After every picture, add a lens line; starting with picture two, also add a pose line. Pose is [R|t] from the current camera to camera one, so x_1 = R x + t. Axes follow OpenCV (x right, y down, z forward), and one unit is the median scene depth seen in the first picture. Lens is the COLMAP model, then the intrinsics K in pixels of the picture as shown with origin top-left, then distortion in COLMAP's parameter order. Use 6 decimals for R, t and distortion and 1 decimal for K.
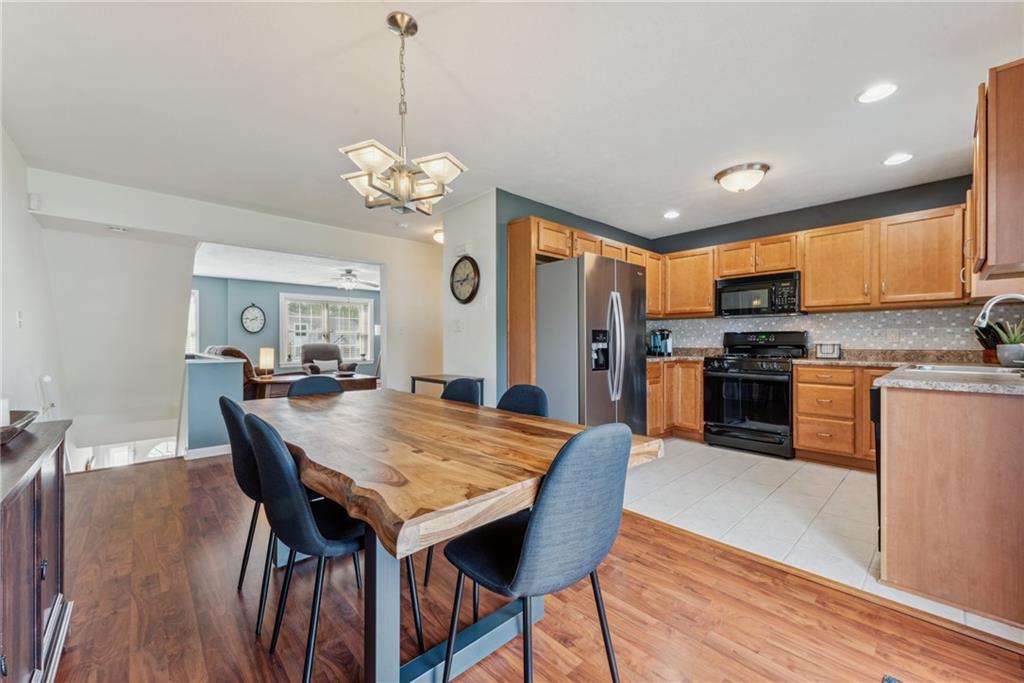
lens RADIAL K [[405.7, 0, 509.7], [0, 405.7, 342.2], [0, 0, 1]] dist [-0.000716, -0.000014]
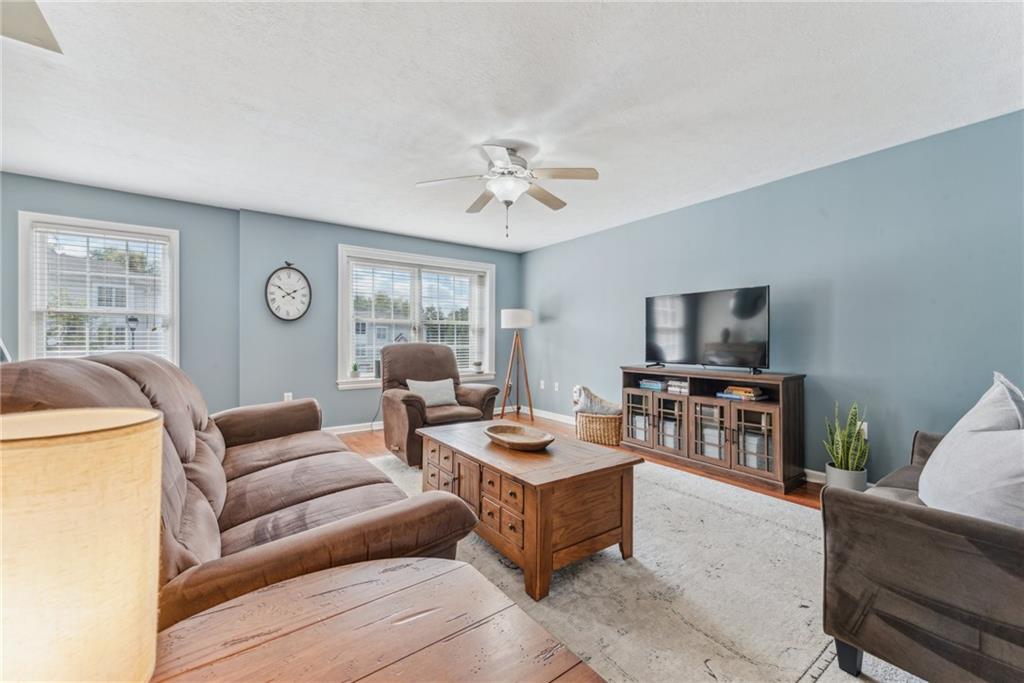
lens RADIAL K [[405.7, 0, 508.8], [0, 405.7, 341.3], [0, 0, 1]] dist [-0.000716, -0.000014]
pose [[0.991909, 0.007676, -0.126719, -0.299350], [-0.007822, 0.999969, -0.000648, 0.000505], [0.126710, 0.001634, 0.991938, 0.540235]]
